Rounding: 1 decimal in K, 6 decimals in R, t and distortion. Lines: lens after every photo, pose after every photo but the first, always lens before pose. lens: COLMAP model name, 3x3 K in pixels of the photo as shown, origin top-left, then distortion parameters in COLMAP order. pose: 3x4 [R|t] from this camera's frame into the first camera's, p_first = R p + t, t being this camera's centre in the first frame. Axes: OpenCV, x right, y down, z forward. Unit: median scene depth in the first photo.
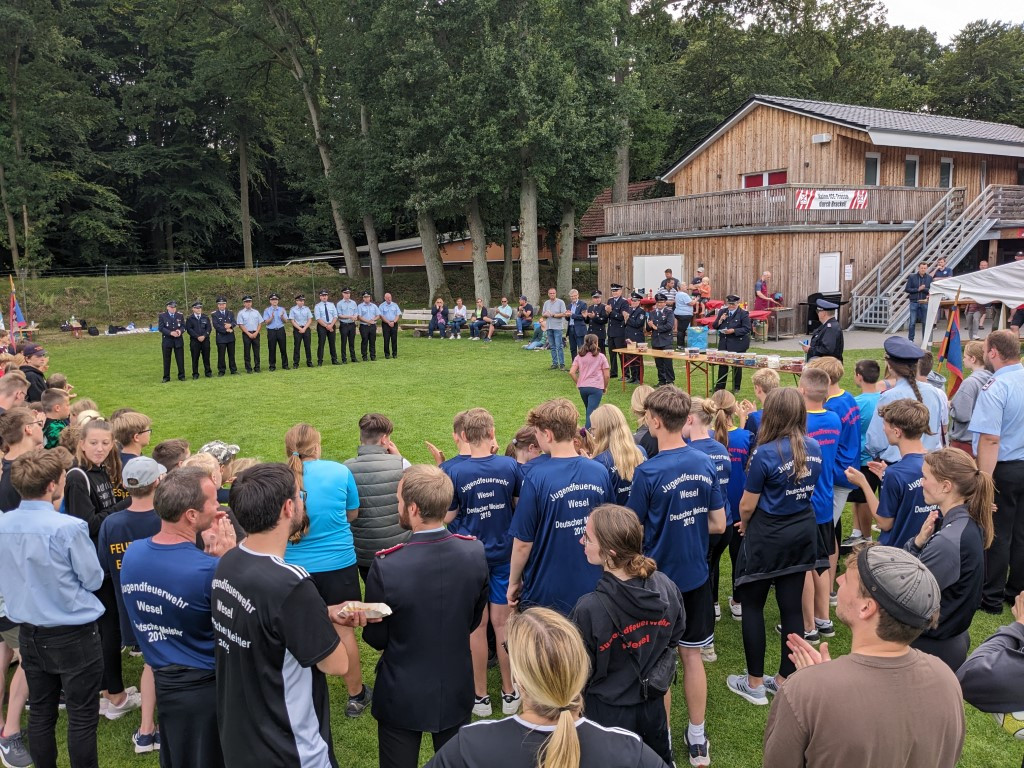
lens RADIAL K [[789.4, 0, 512.0], [0, 789.4, 384.0], [0, 0, 1]] dist [0.033049, -0.054615]
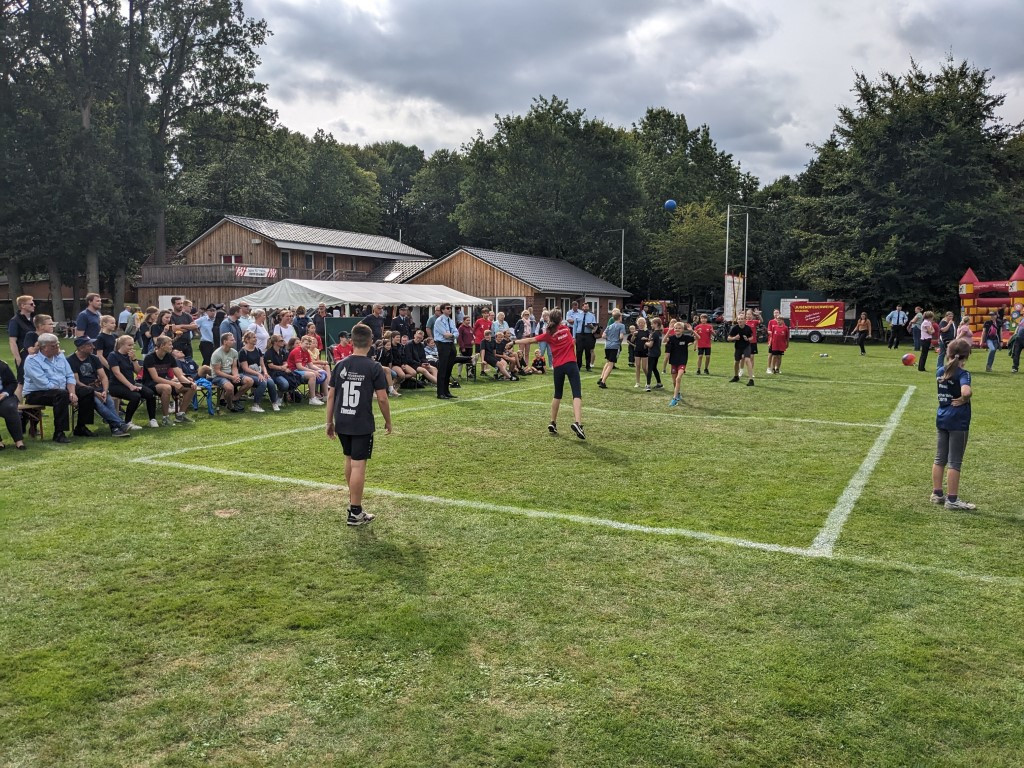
lens RADIAL K [[789.4, 0, 512.0], [0, 789.4, 384.0], [0, 0, 1]] dist [0.033049, -0.054615]
pose [[0.873963, -0.009282, 0.485904, -0.021535], [0.041748, 0.997556, -0.056032, 0.161551], [-0.484196, 0.069255, 0.872214, -0.880932]]
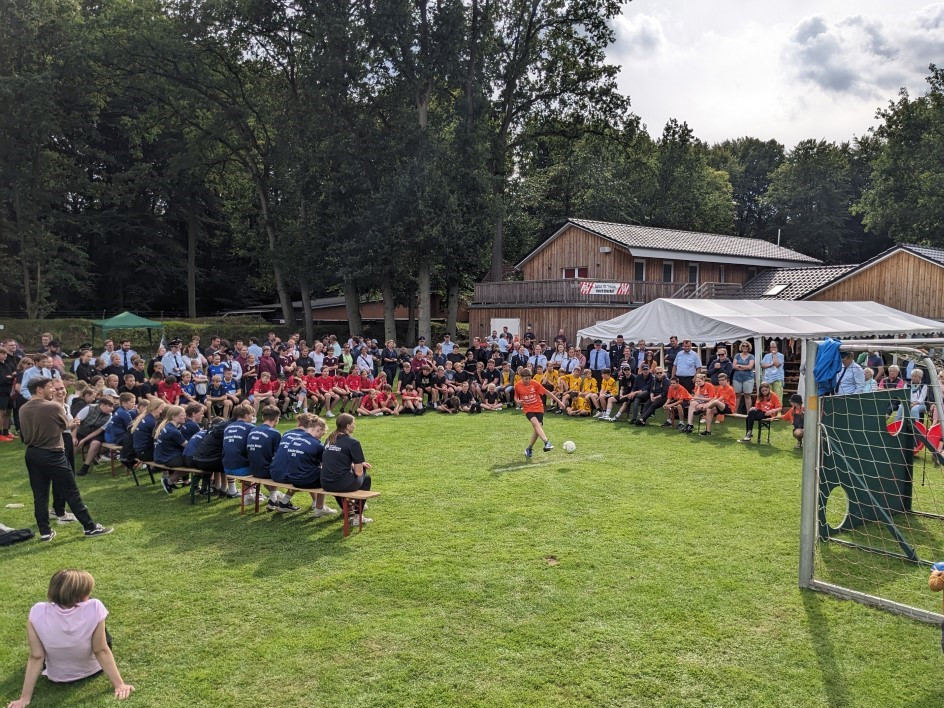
lens RADIAL K [[797.6, 0, 521.5], [0, 797.6, 403.7], [0, 0, 1]] dist [0.056785, -0.088627]
pose [[0.992465, 0.025553, 0.119830, 0.029362], [-0.018871, 0.998220, -0.056567, 0.080400], [-0.121063, 0.053880, 0.991182, -0.473705]]
